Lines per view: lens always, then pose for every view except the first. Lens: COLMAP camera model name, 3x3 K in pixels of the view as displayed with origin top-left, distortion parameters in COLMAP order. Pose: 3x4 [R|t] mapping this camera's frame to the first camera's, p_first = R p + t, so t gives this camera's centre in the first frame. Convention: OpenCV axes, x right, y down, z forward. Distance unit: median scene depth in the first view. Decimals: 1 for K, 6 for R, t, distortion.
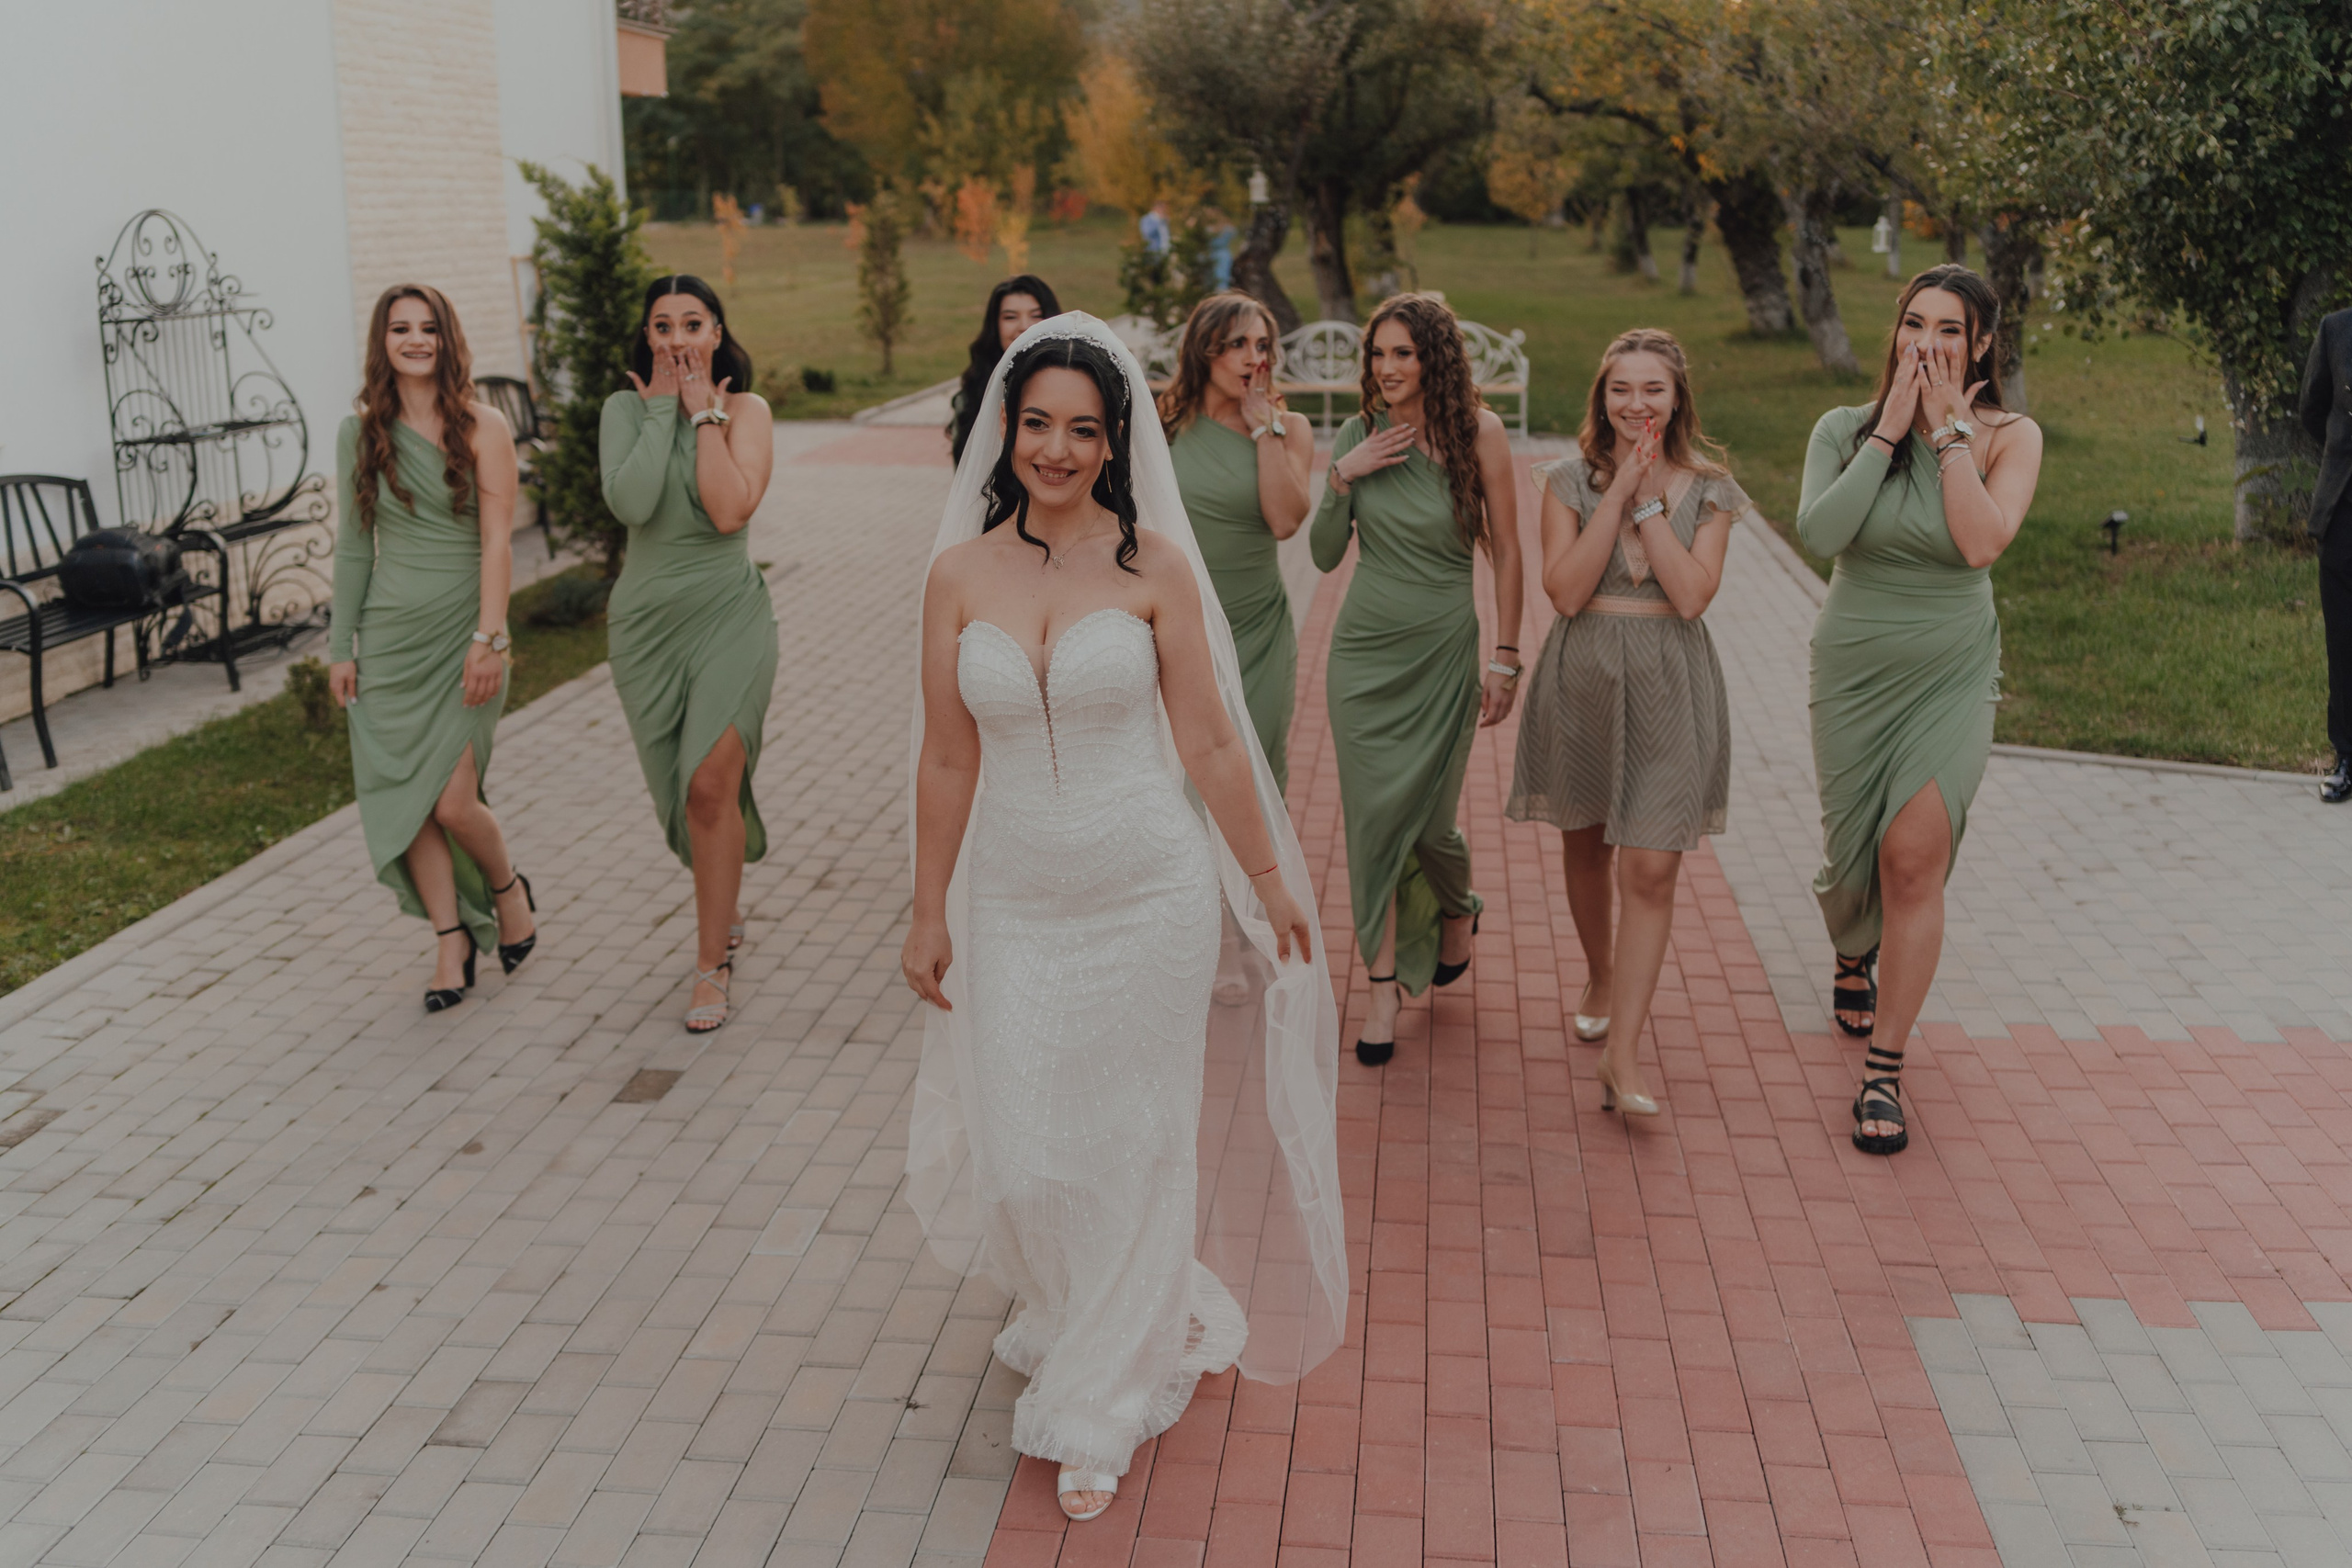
lens RADIAL K [[2291.5, 0, 1223.3], [0, 2291.5, 793.1], [0, 0, 1]] dist [0.000812, -0.102631]
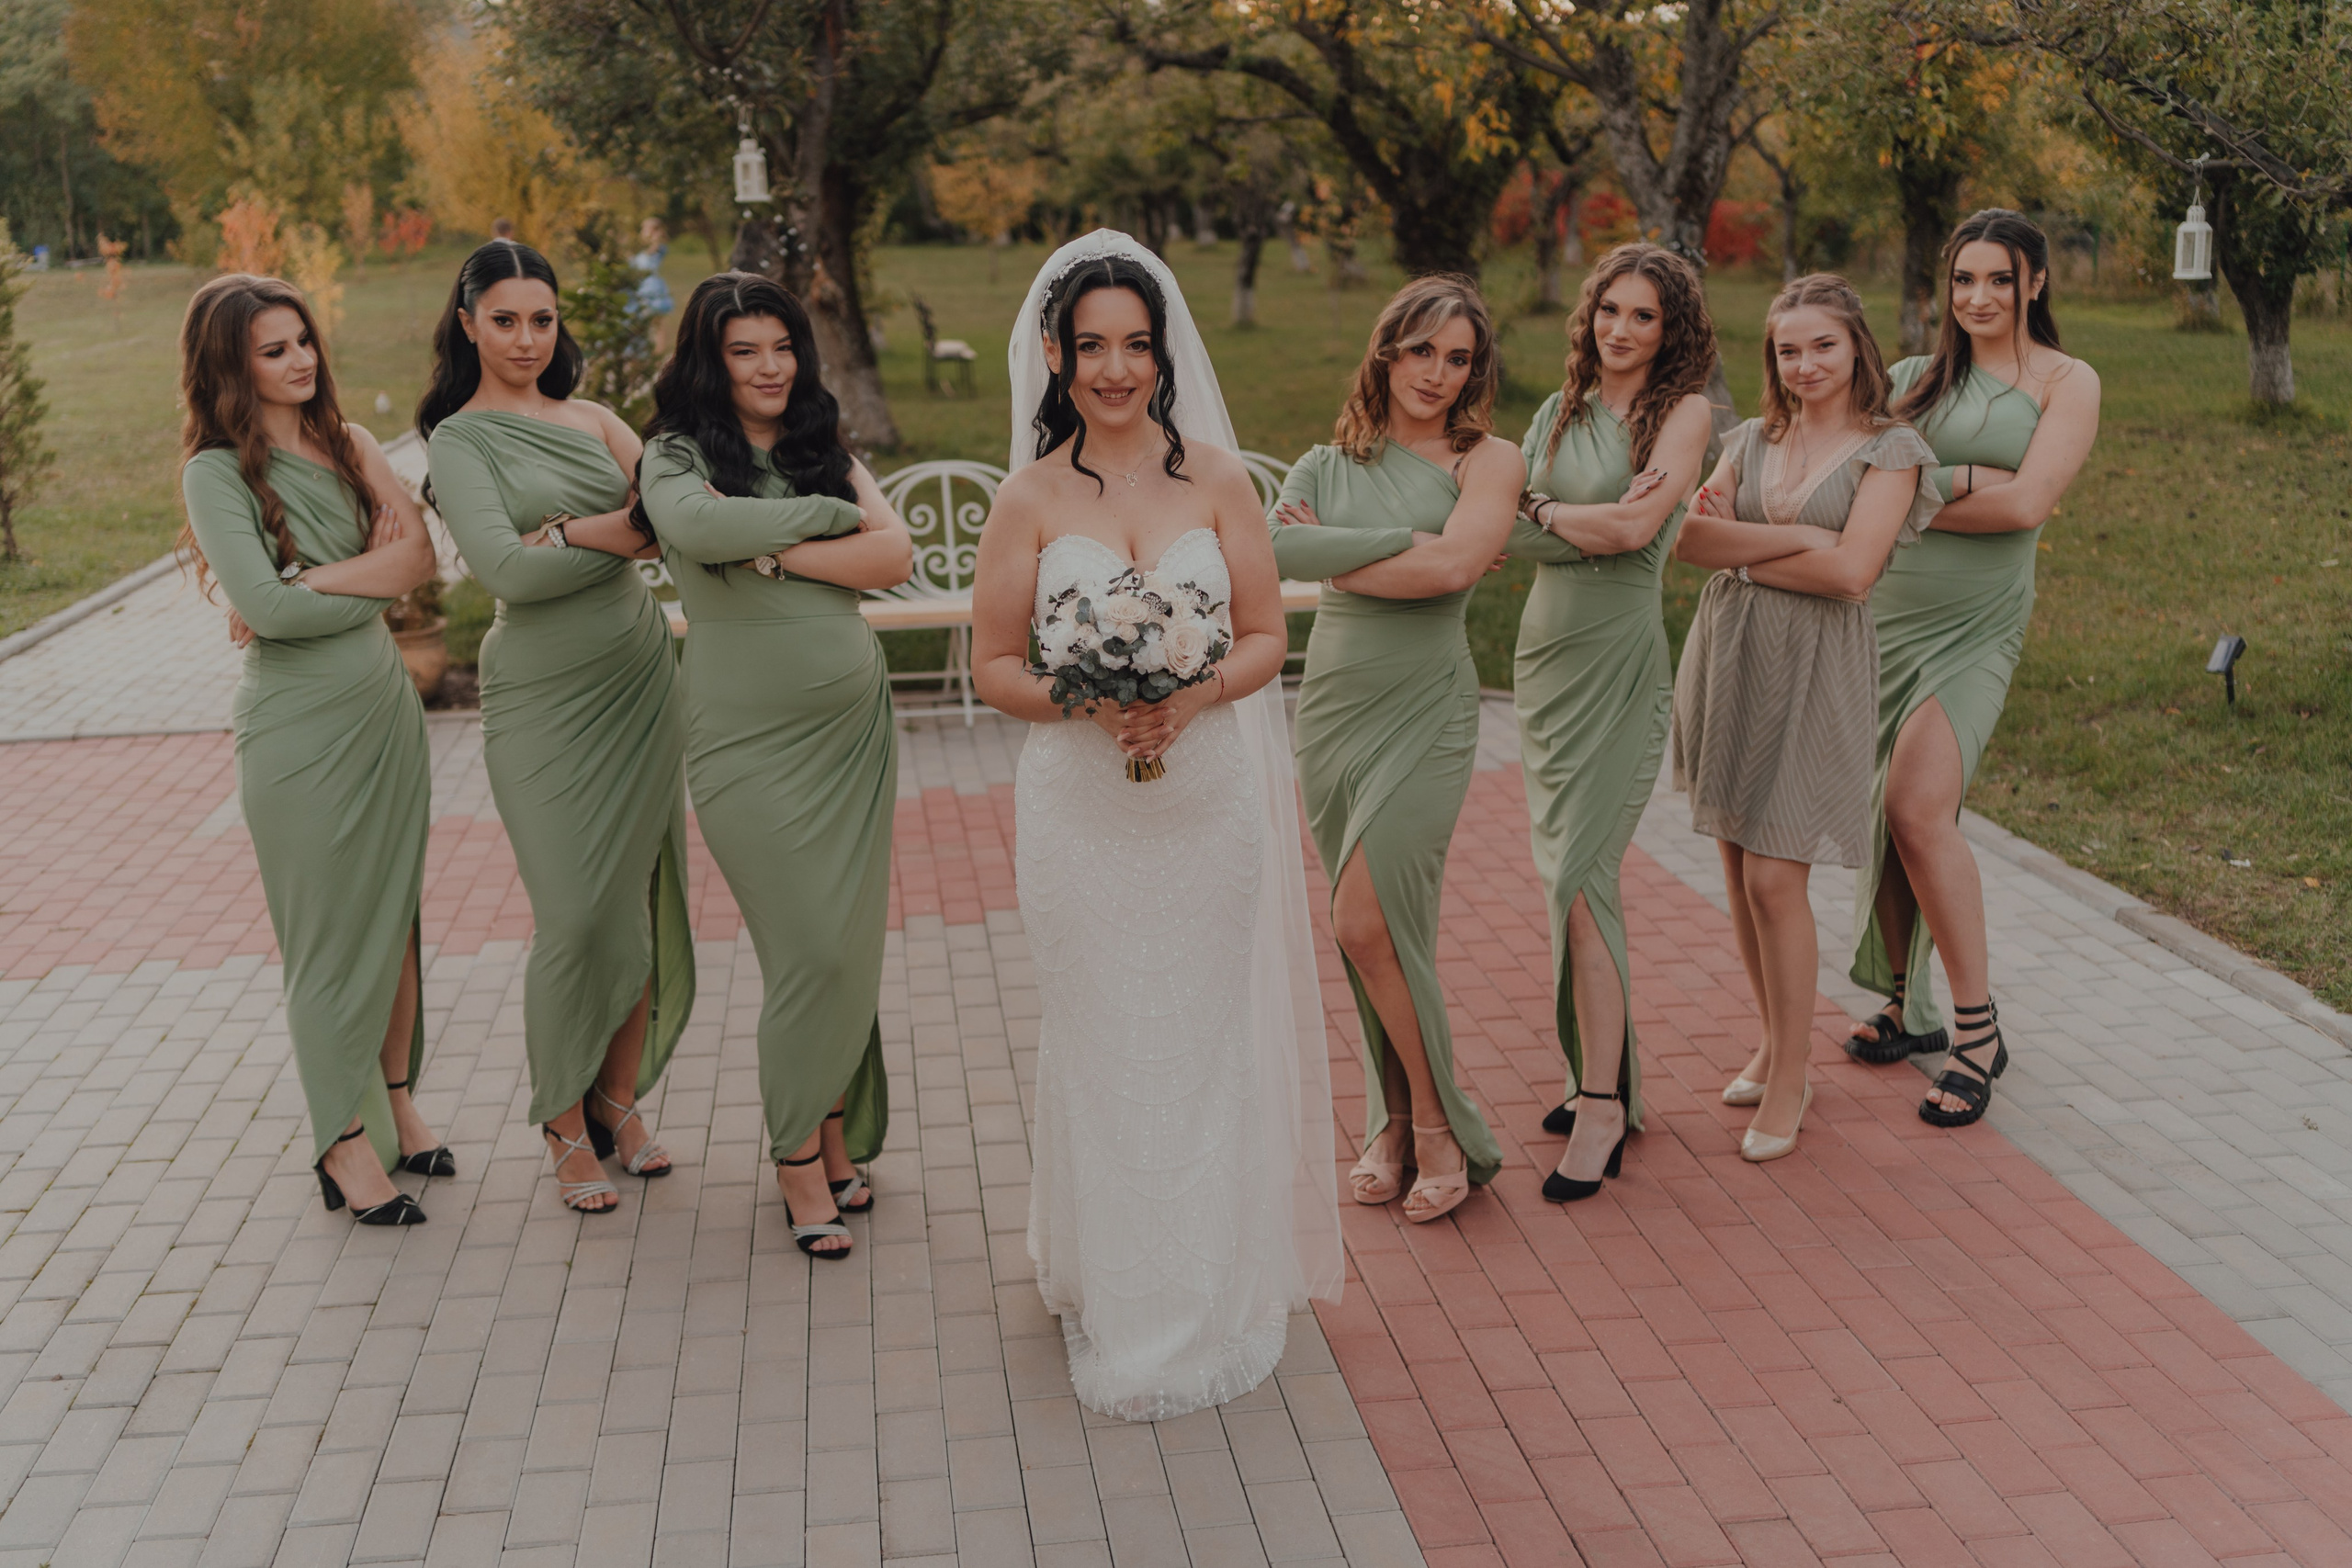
lens RADIAL K [[2291.5, 0, 1223.3], [0, 2291.5, 793.1], [0, 0, 1]] dist [0.000812, -0.102631]
pose [[0.966681, -0.080868, 0.242876, -0.013046], [0.082826, 0.996562, 0.002155, -0.113082], [-0.242215, 0.018034, 0.970055, 0.454040]]
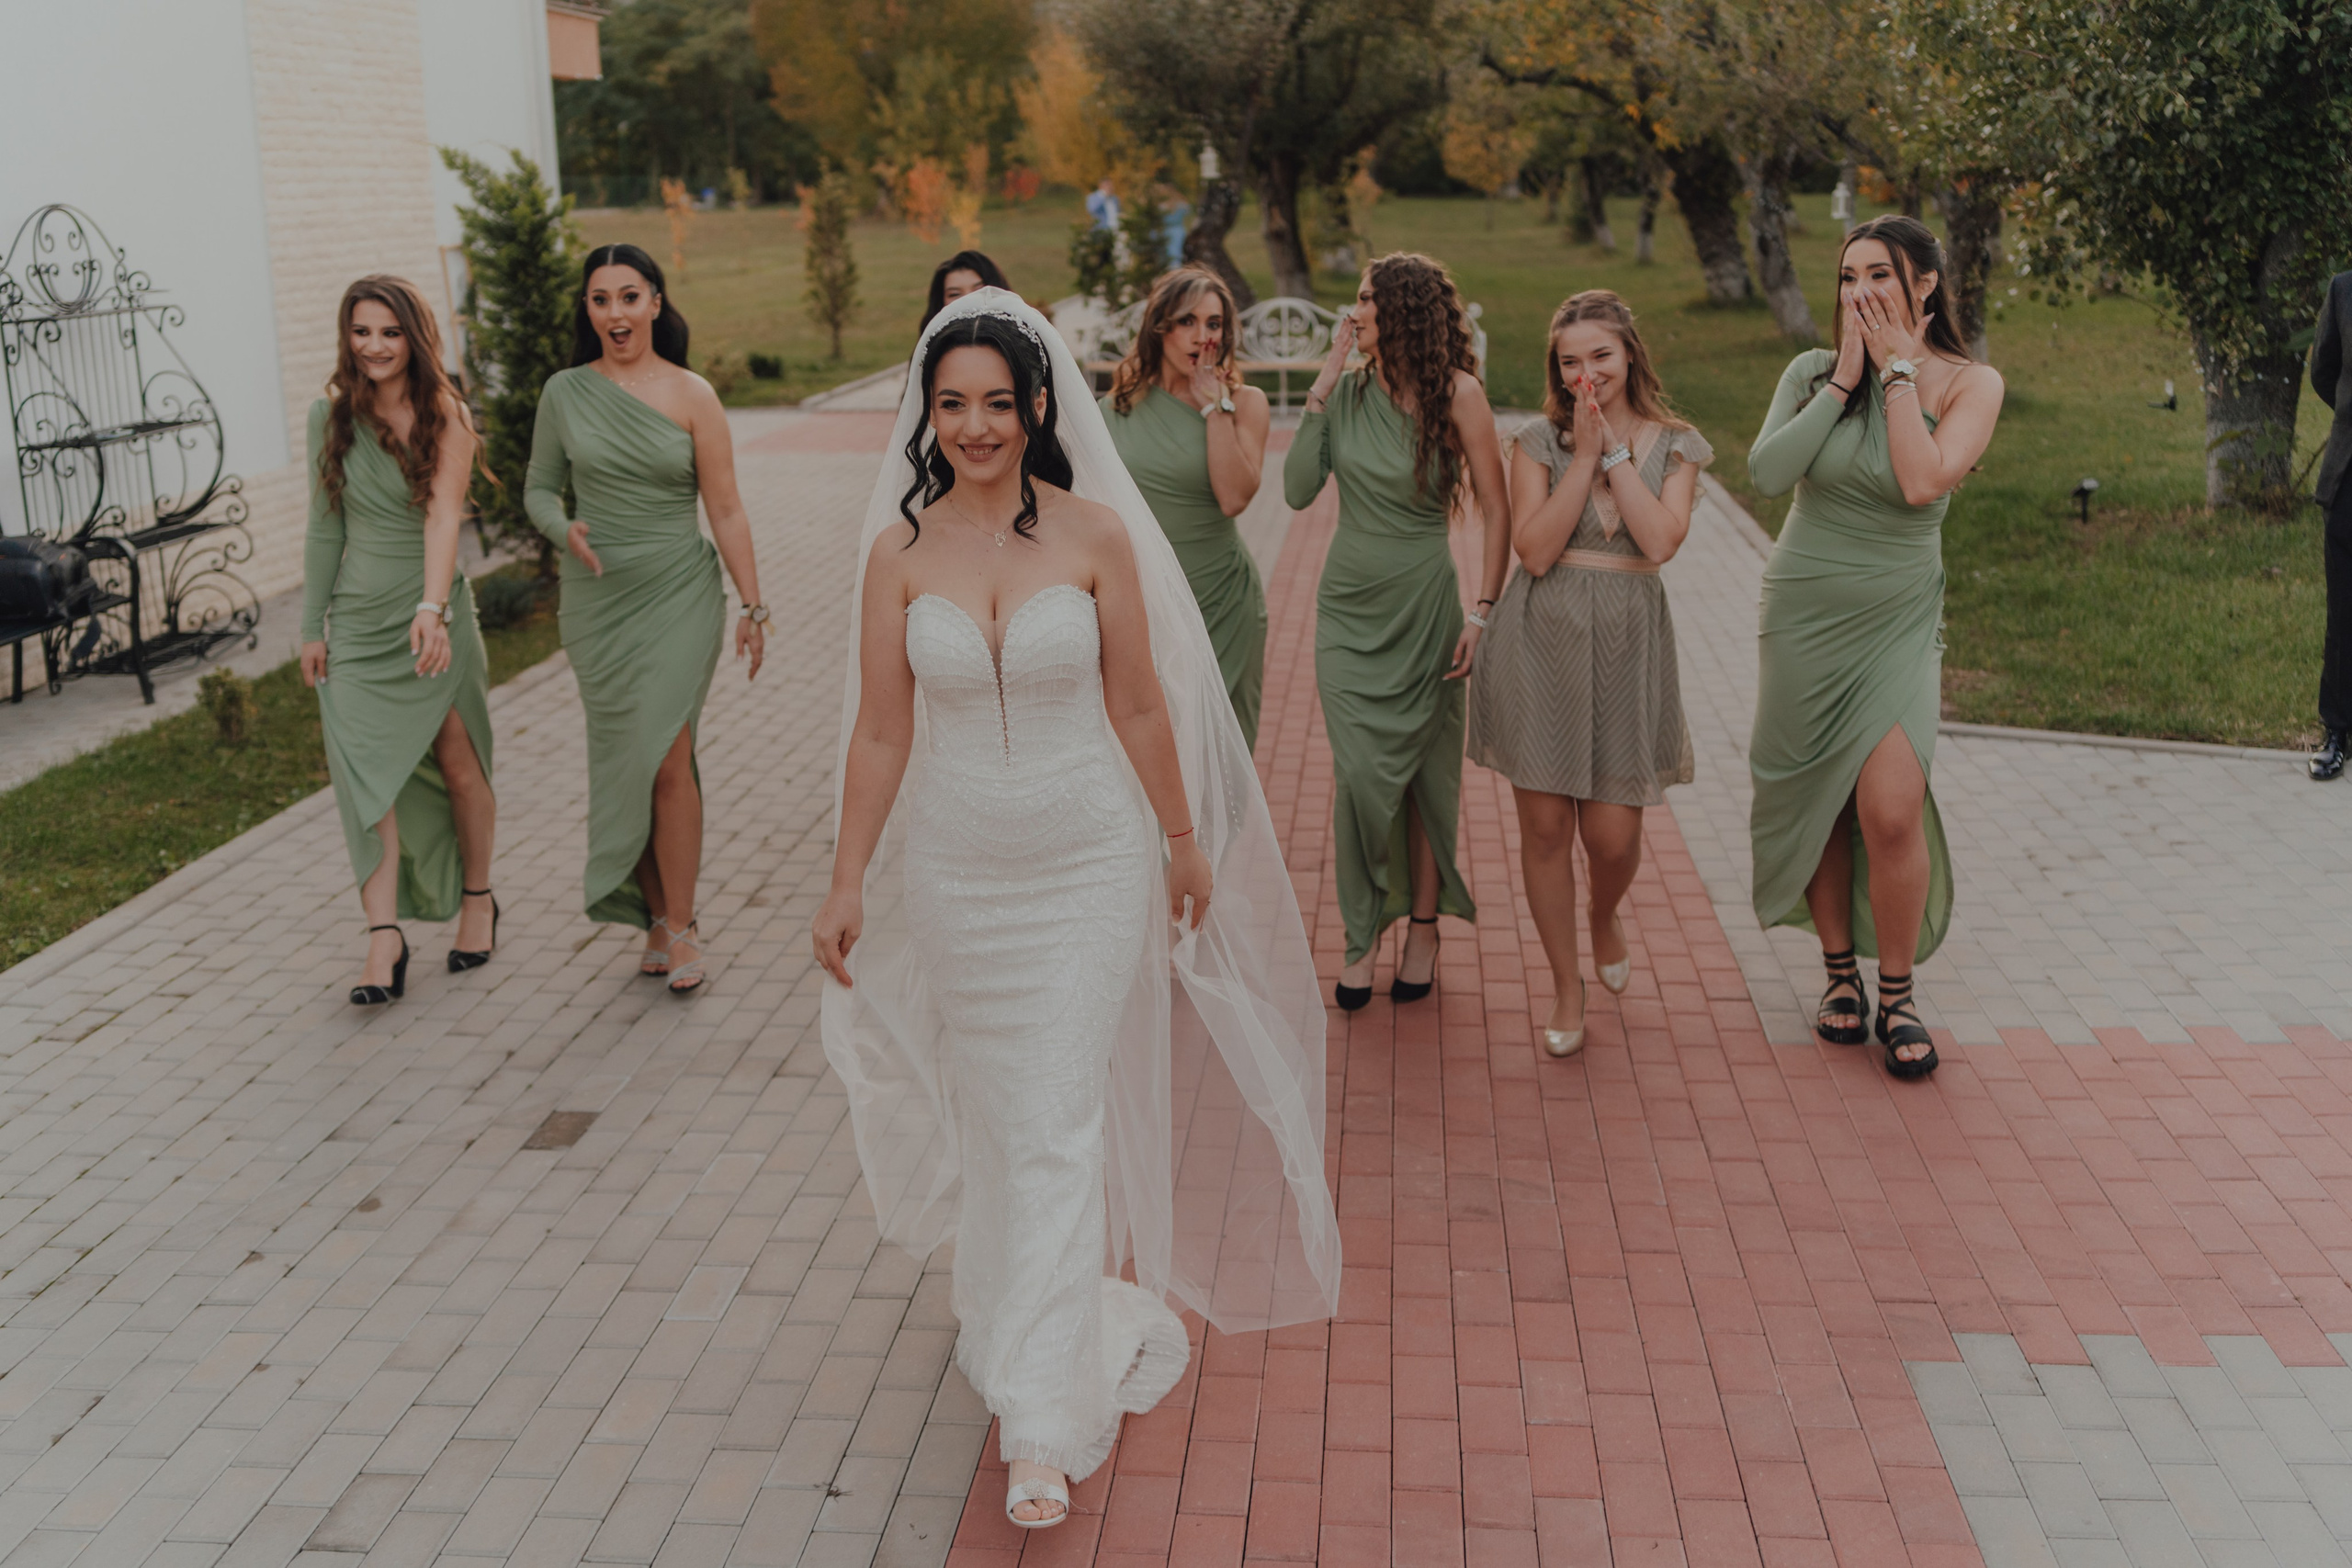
lens RADIAL K [[2289.6, 0, 1234.5], [0, 2289.6, 774.5], [0, 0, 1]] dist [0.004926, -0.112917]
pose [[0.999622, -0.020261, 0.018606, 0.002250], [0.020219, 0.999793, 0.002419, -0.003216], [-0.018651, -0.002042, 0.999824, 0.013085]]
